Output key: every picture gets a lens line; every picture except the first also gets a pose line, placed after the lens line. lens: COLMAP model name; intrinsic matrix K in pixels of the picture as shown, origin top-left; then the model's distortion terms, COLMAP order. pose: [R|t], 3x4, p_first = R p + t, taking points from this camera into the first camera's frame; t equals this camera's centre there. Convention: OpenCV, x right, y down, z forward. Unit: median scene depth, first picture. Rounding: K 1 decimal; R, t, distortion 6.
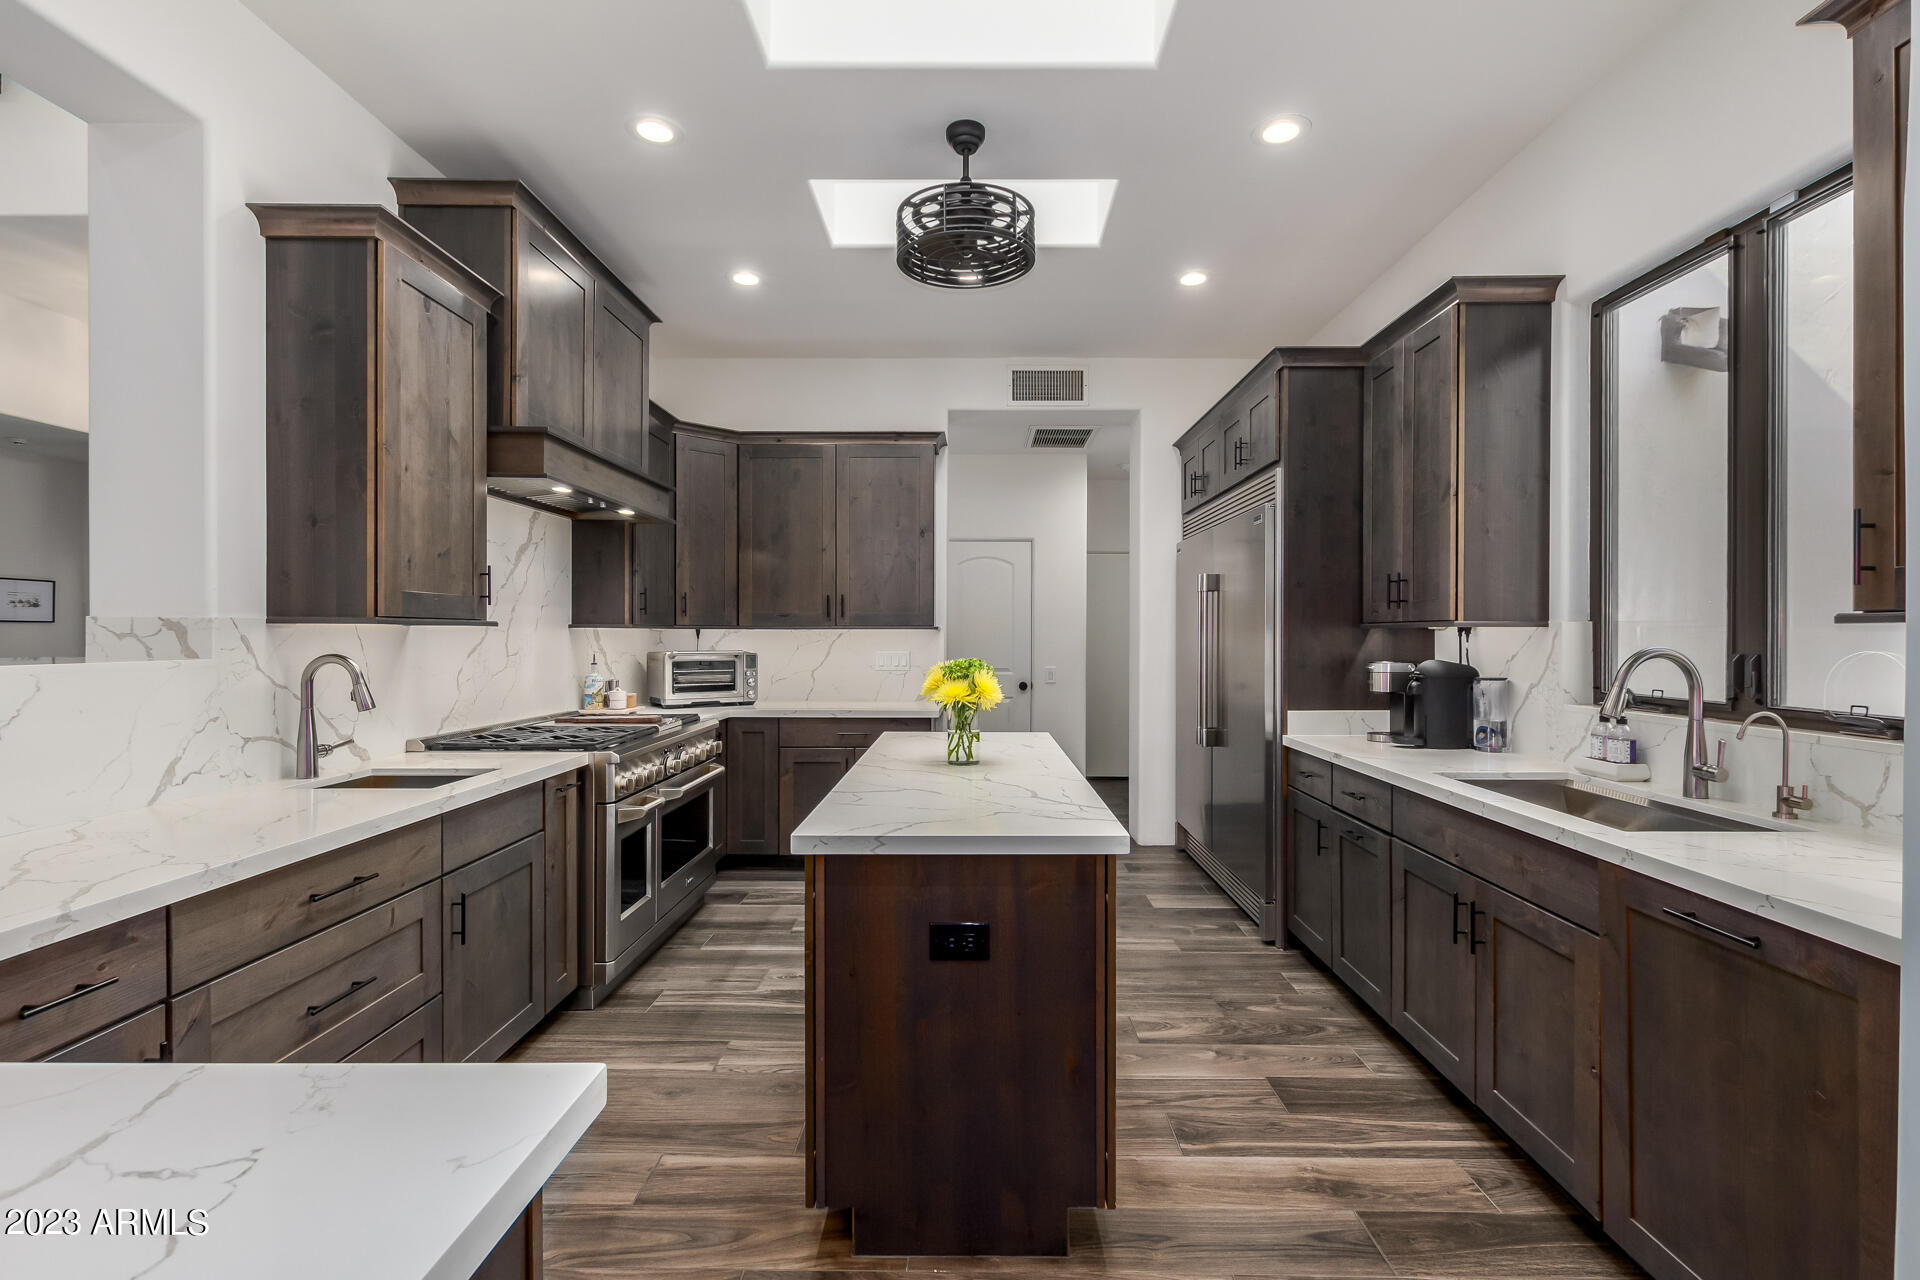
lens RADIAL K [[877.9, 0, 971.6], [0, 877.9, 638.2], [0, 0, 1]] dist [0.000845, -0.000249]
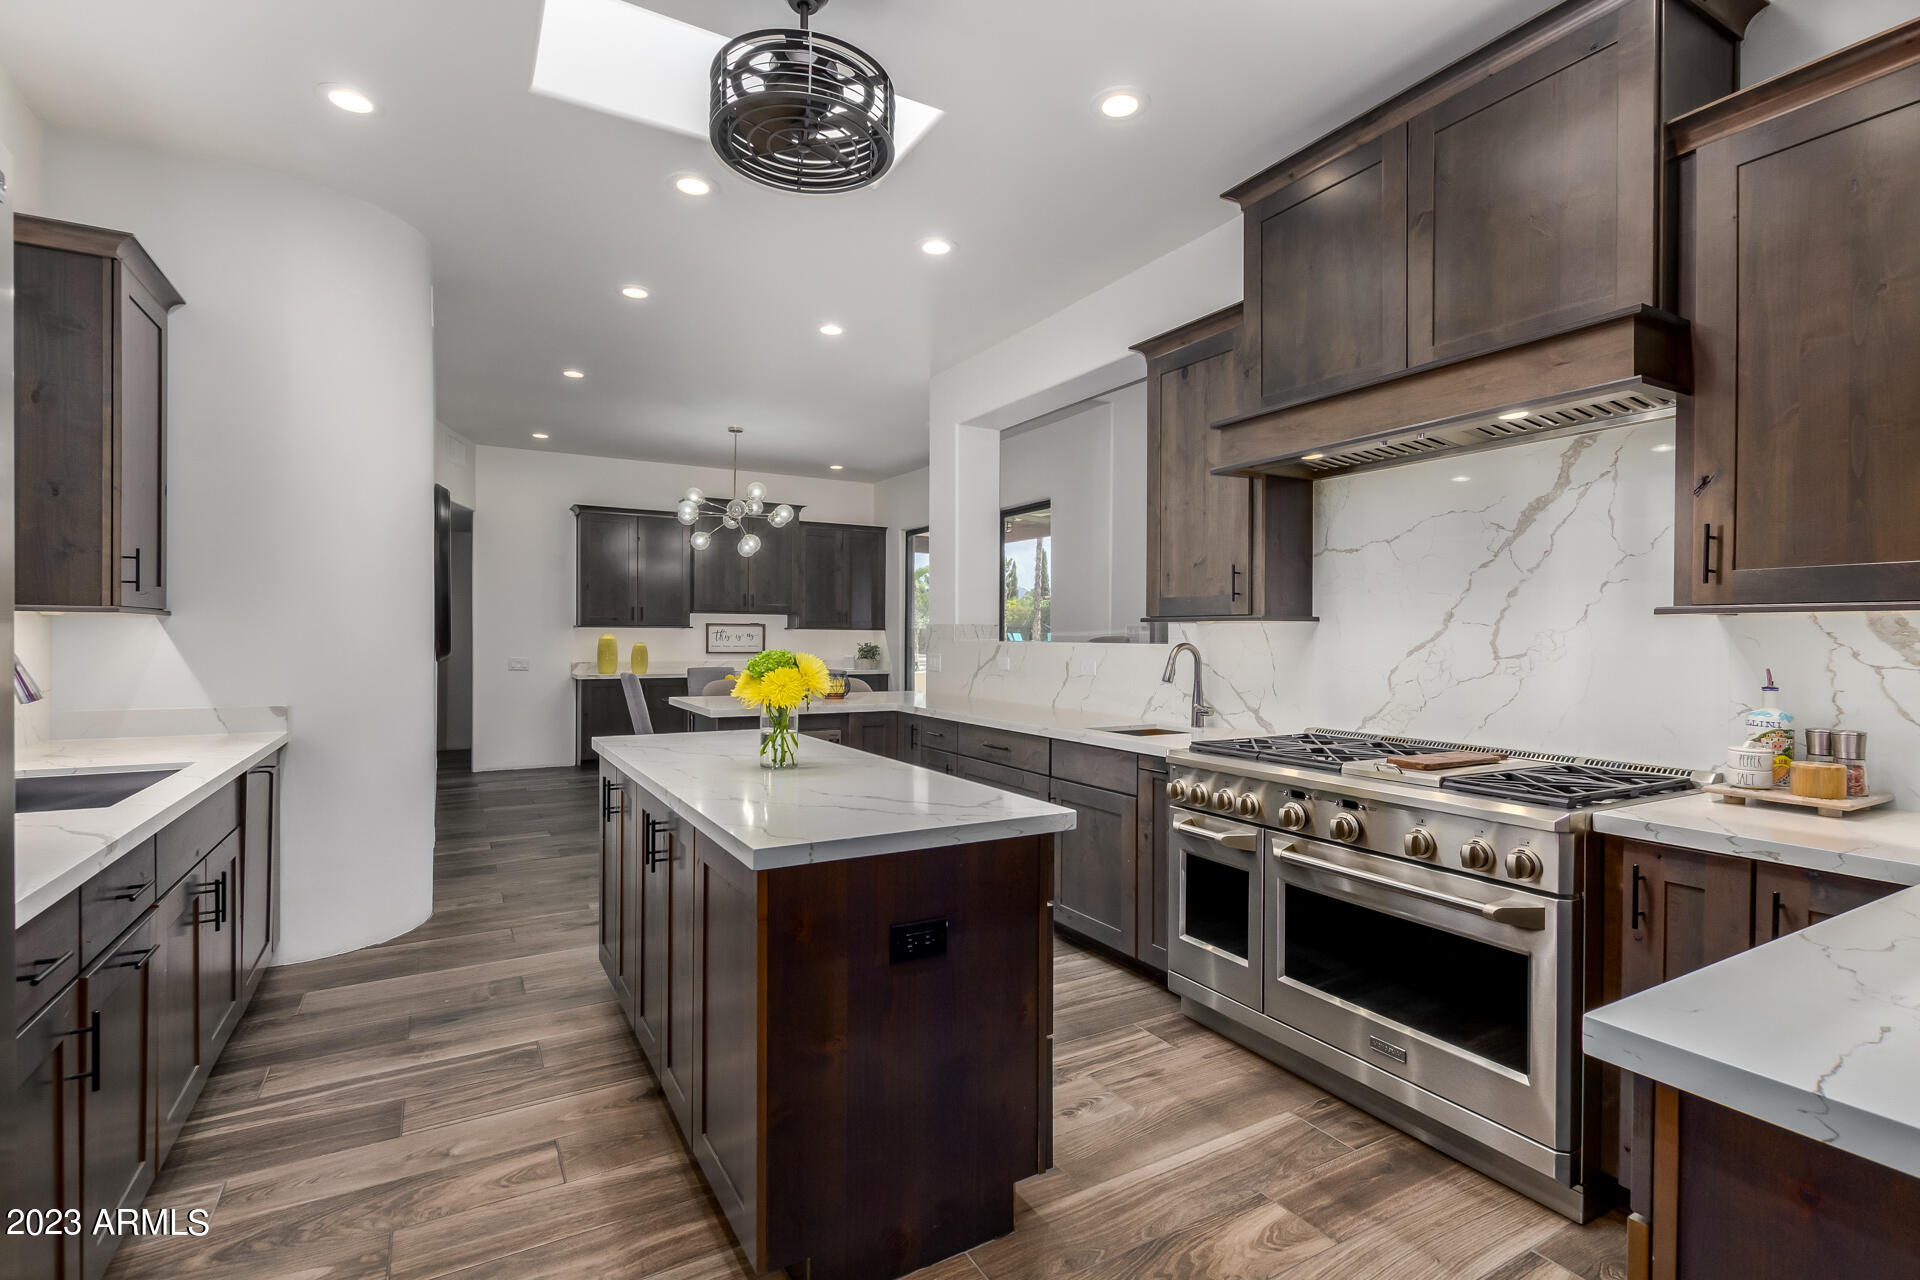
lens RADIAL K [[892.3, 0, 1031.6], [0, 892.3, 639.2], [0, 0, 1]] dist [0.002427, -0.001034]
pose [[-0.830317, -0.004150, -0.557276, 0.251741], [-0.008889, 0.999944, 0.005799, 0.004034], [0.557220, 0.009769, -0.830307, 1.672735]]
